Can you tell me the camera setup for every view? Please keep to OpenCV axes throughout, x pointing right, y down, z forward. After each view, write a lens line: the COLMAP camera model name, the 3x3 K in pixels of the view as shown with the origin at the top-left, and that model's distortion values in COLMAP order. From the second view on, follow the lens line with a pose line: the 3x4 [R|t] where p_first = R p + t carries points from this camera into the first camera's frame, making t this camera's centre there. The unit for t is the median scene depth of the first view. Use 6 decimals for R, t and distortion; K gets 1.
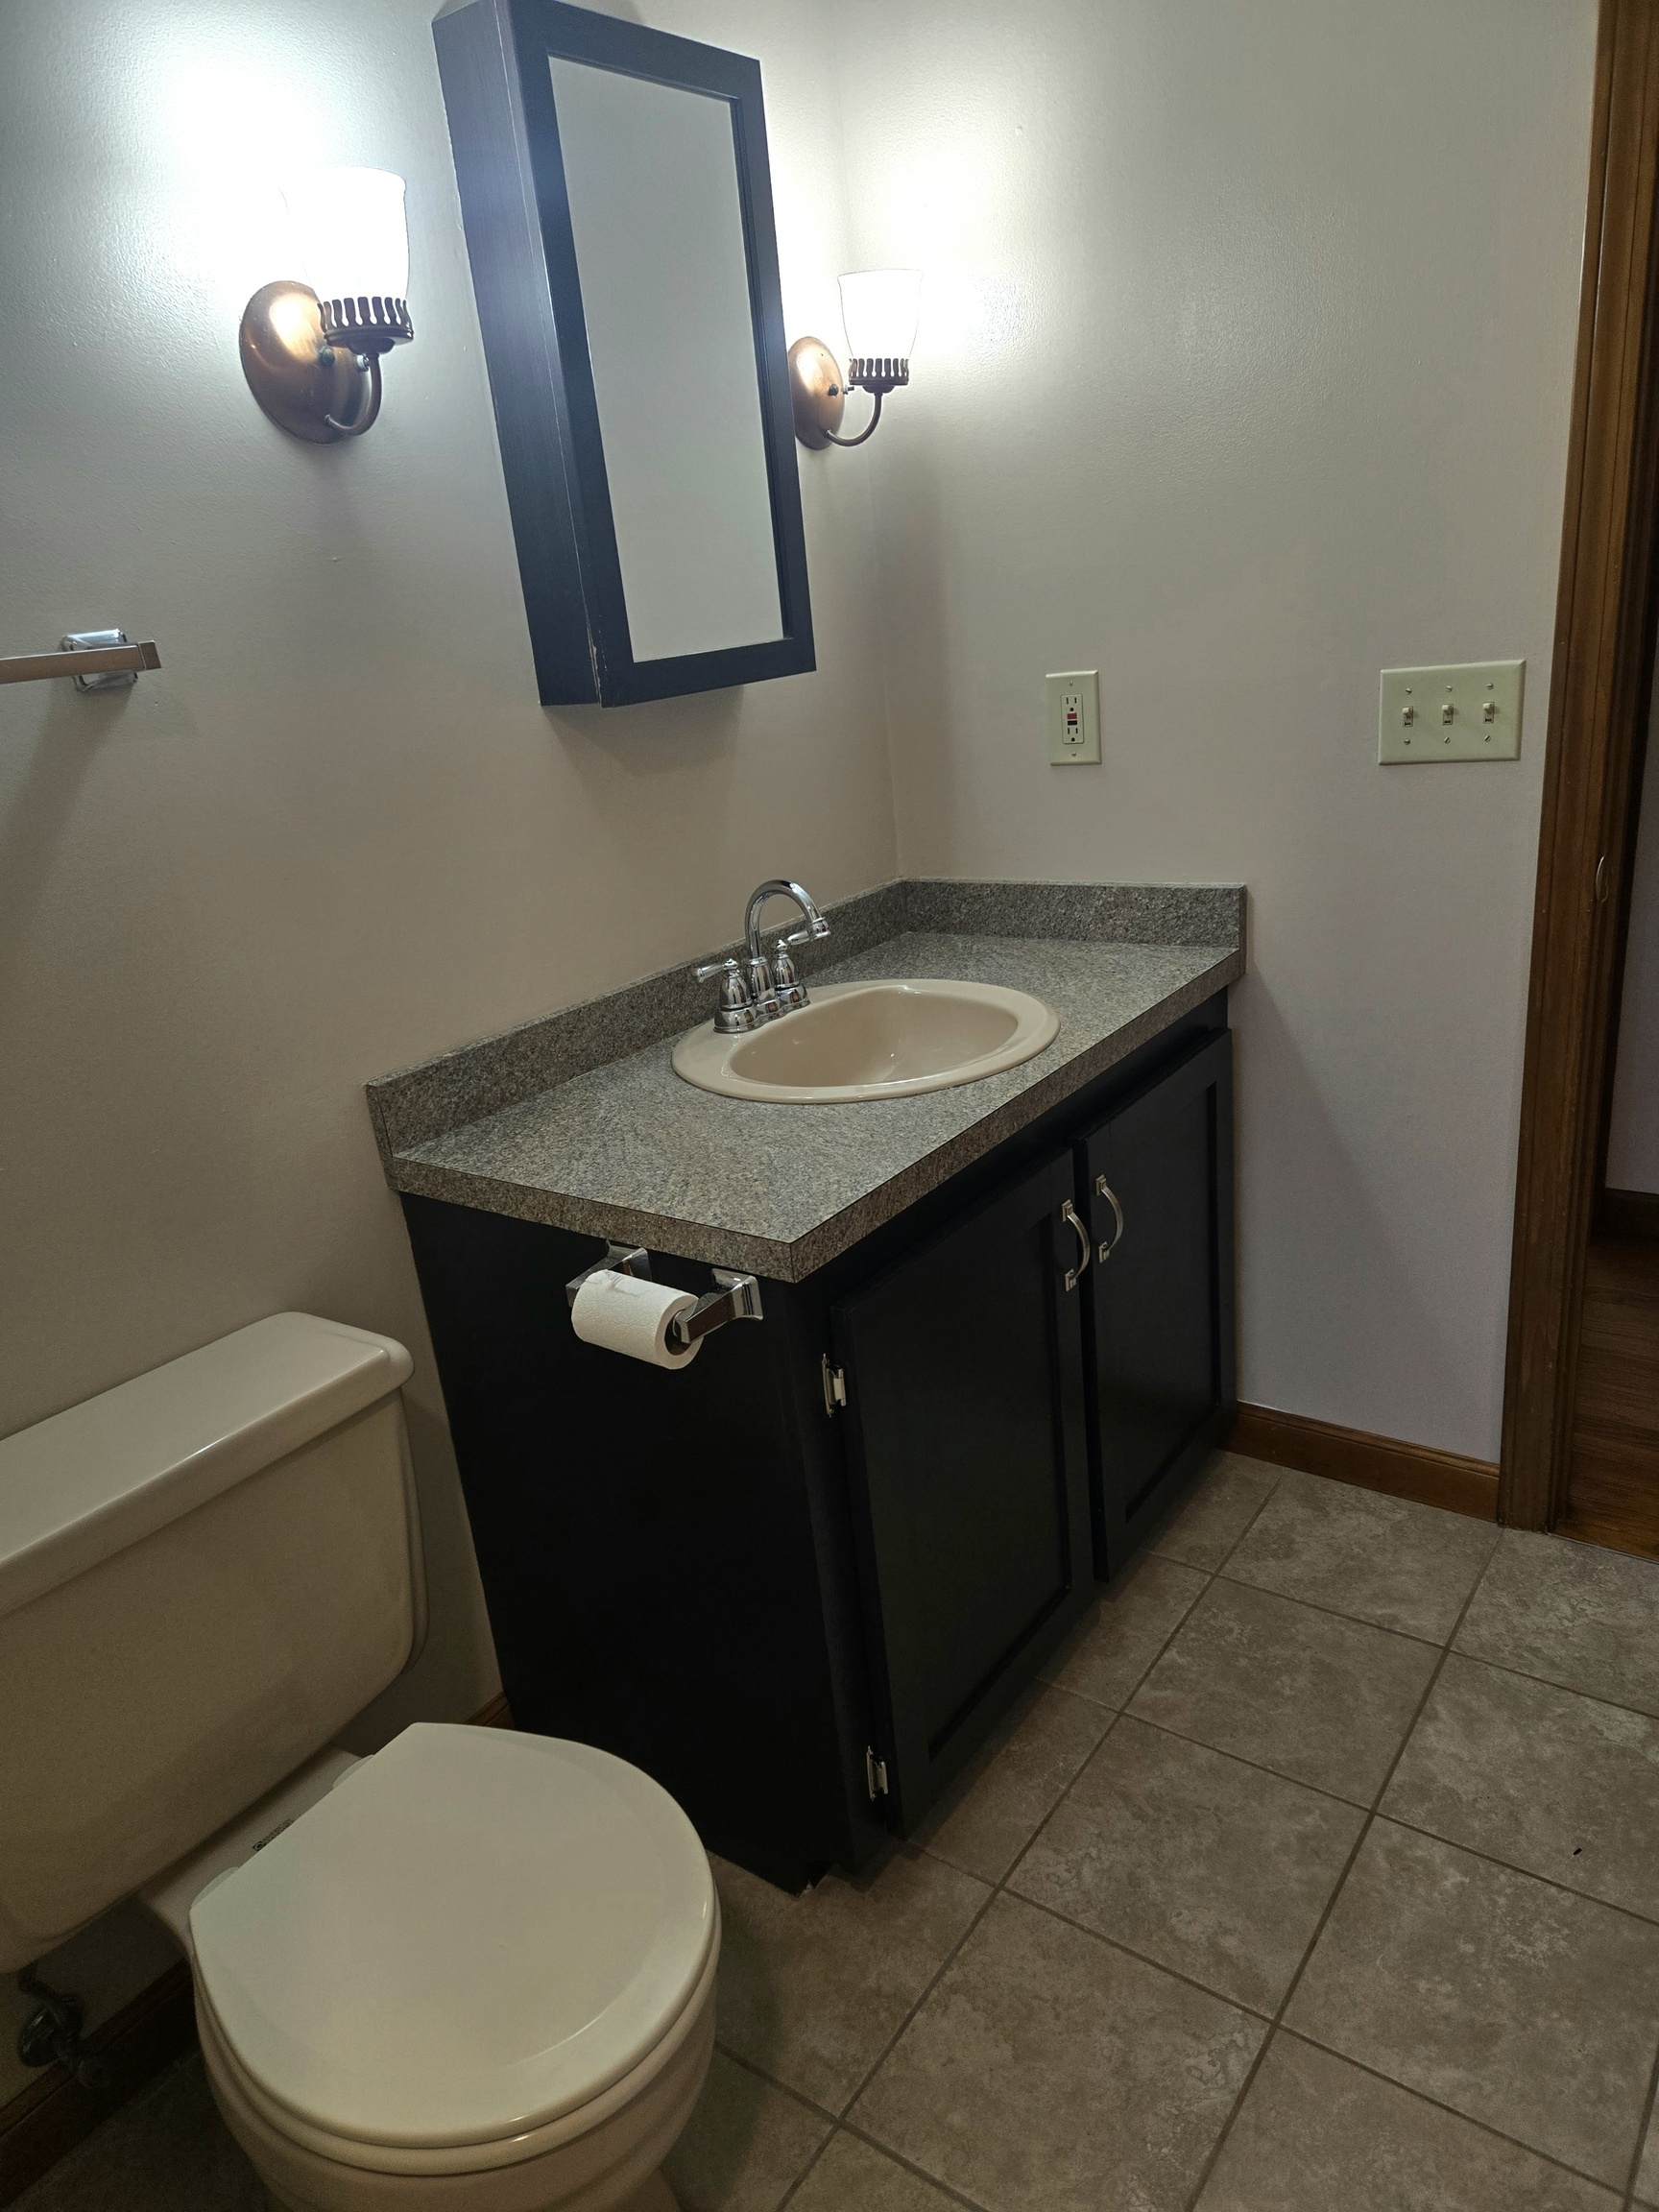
lens RADIAL K [[1486.4, 0, 829.5], [0, 1486.4, 1106.0], [0, 0, 1]] dist [0.066796, -0.061721]
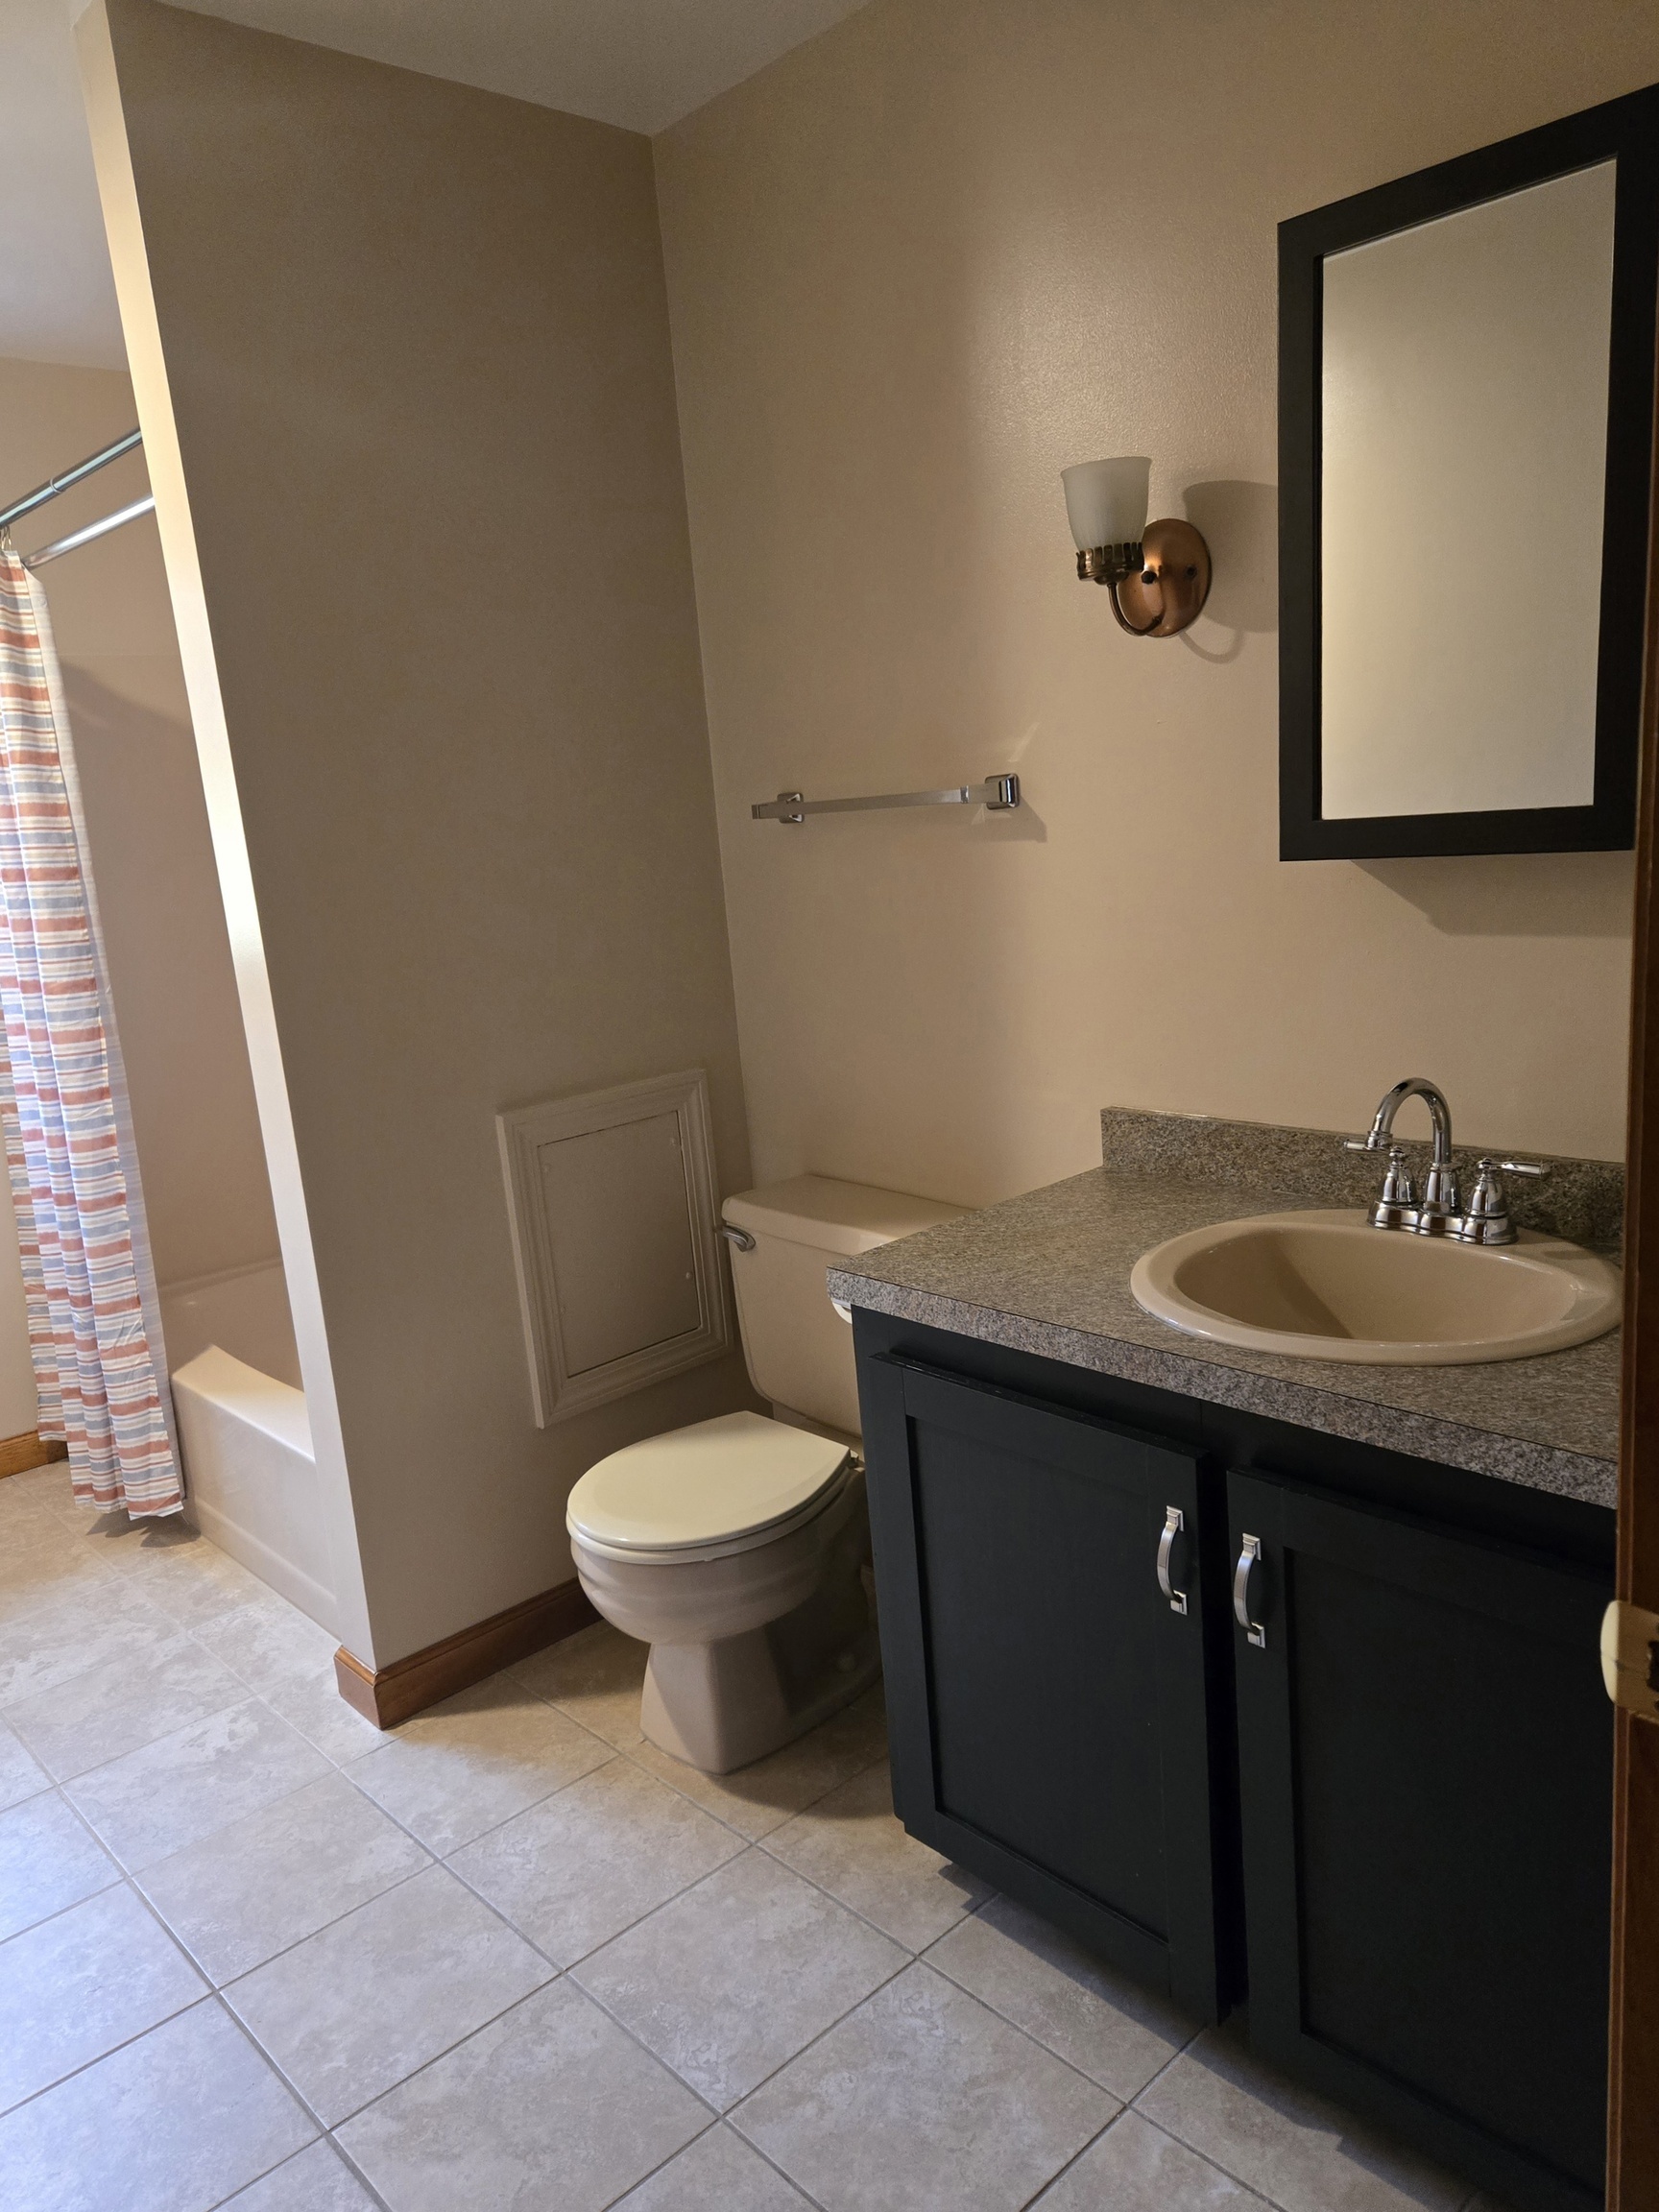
lens RADIAL K [[1649.0, 0, 813.3], [0, 1649.0, 1113.1], [0, 0, 1]] dist [0.086413, -0.063273]
pose [[-0.218348, 0.306681, -0.926429, 1.123310], [-0.219853, 0.909471, 0.352884, -0.475591], [0.950783, 0.280729, -0.131156, 0.959893]]
